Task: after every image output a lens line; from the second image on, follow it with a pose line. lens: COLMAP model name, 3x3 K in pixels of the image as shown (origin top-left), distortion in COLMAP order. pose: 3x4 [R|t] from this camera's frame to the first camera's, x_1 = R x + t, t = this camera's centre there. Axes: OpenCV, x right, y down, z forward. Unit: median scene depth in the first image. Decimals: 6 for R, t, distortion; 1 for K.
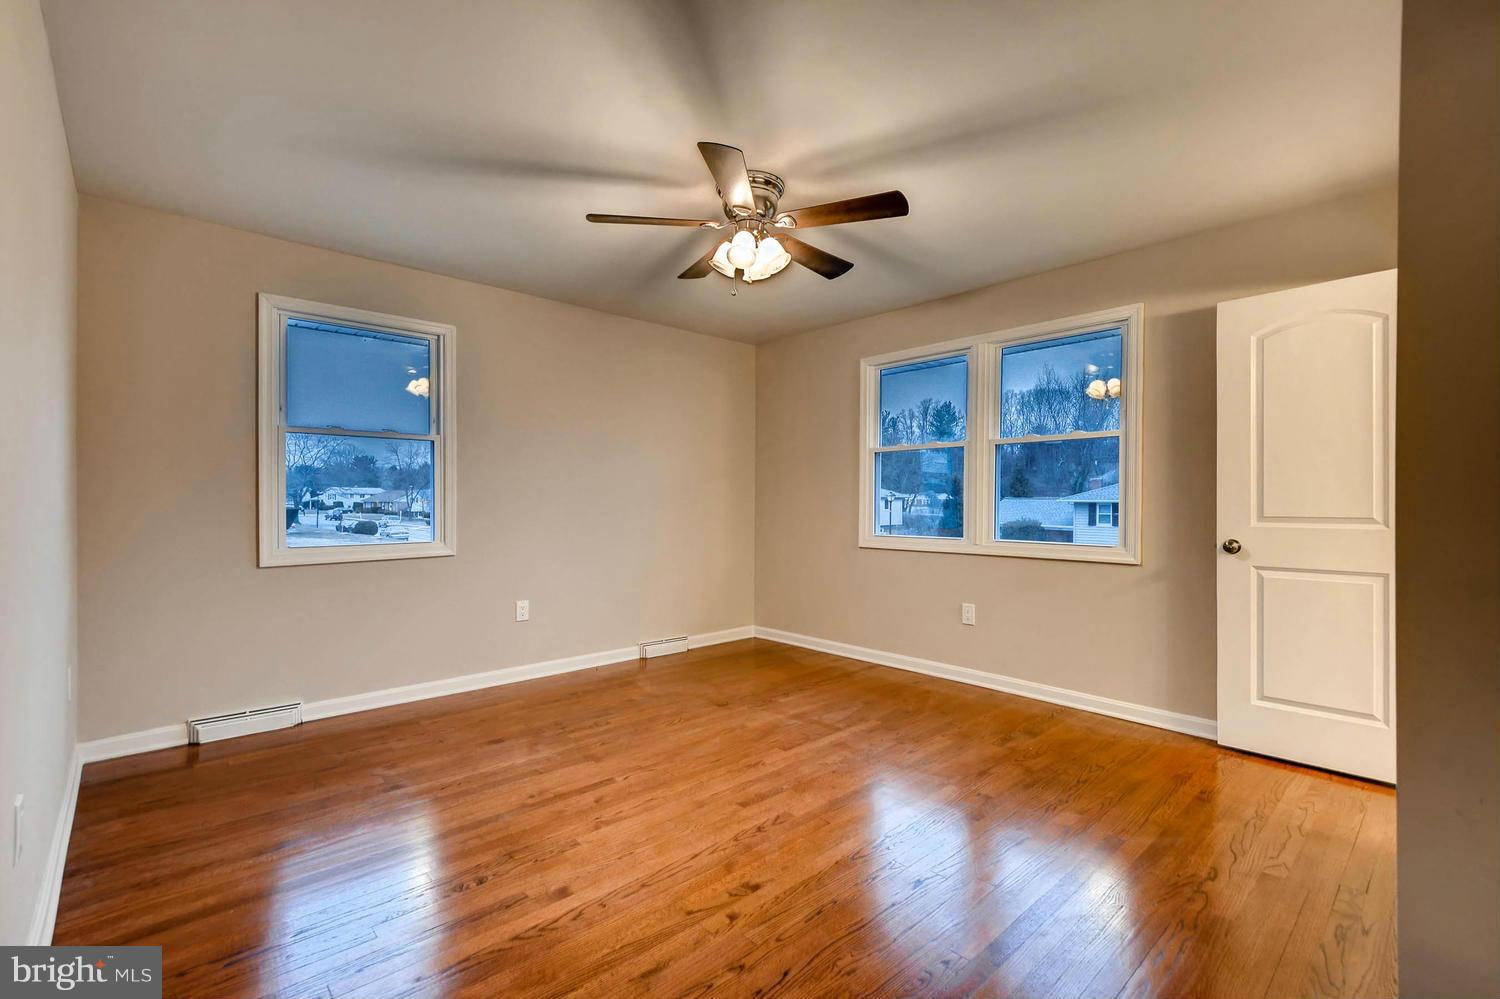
lens RADIAL K [[672.8, 0, 764.0], [0, 672.8, 501.6], [0, 0, 1]] dist [0.015082, 0.000026]
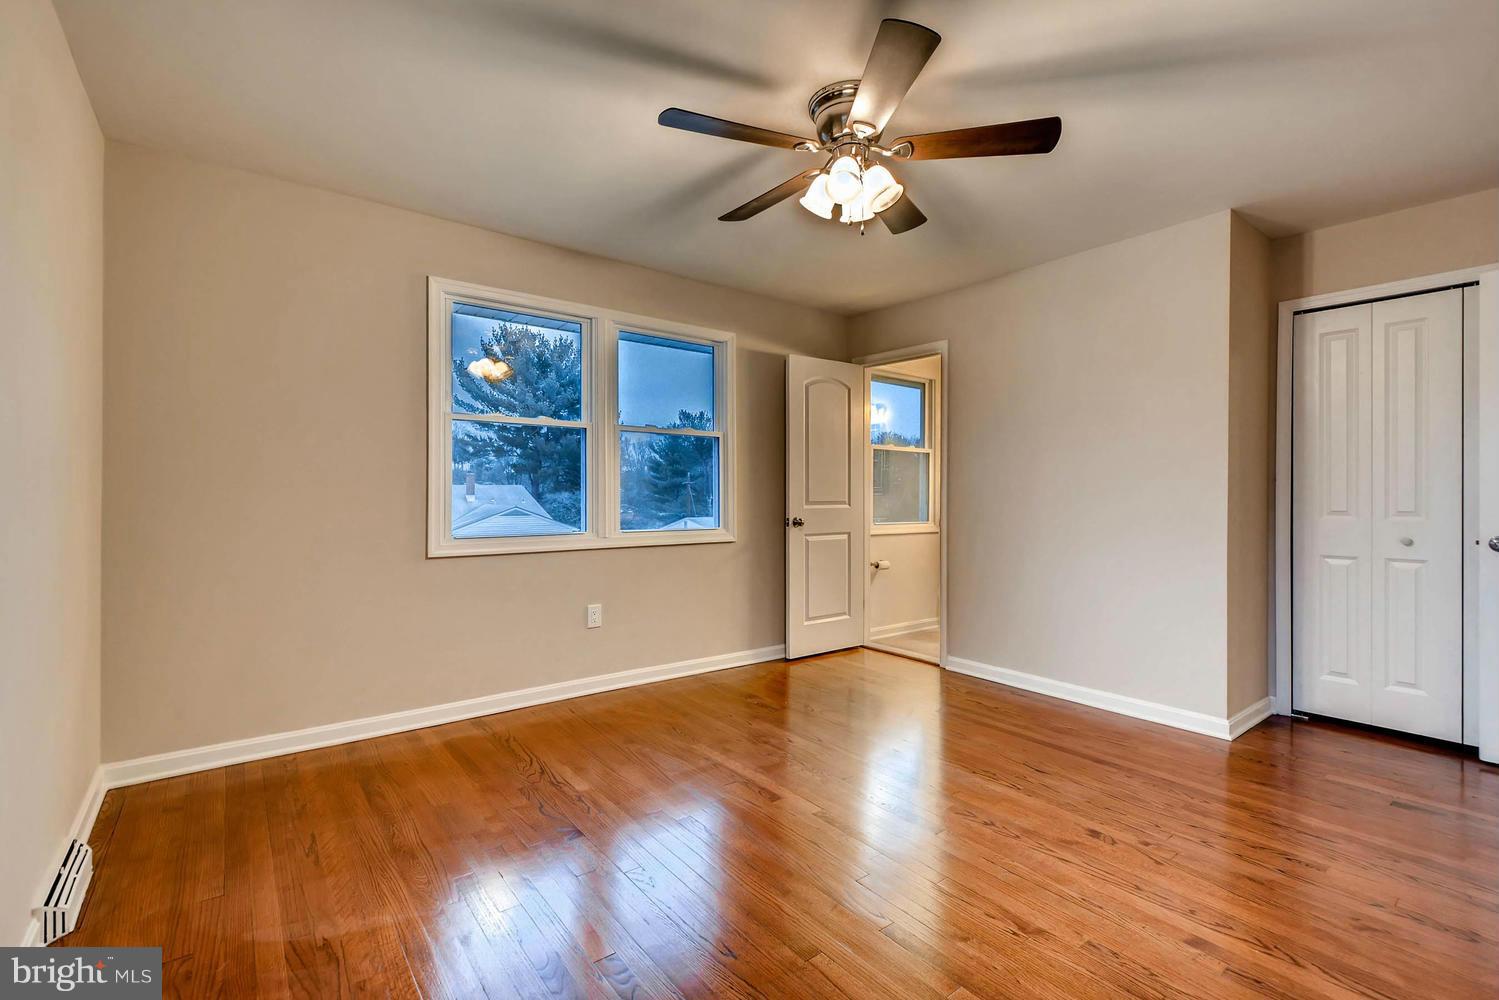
lens RADIAL K [[671.0, 0, 765.6], [0, 671.0, 488.4], [0, 0, 1]] dist [0.001788, 0.000226]
pose [[0.081341, 0.004081, 0.996678, -0.710227], [-0.004846, 0.999981, -0.003699, -0.000585], [-0.996675, -0.004528, 0.081359, 0.873894]]
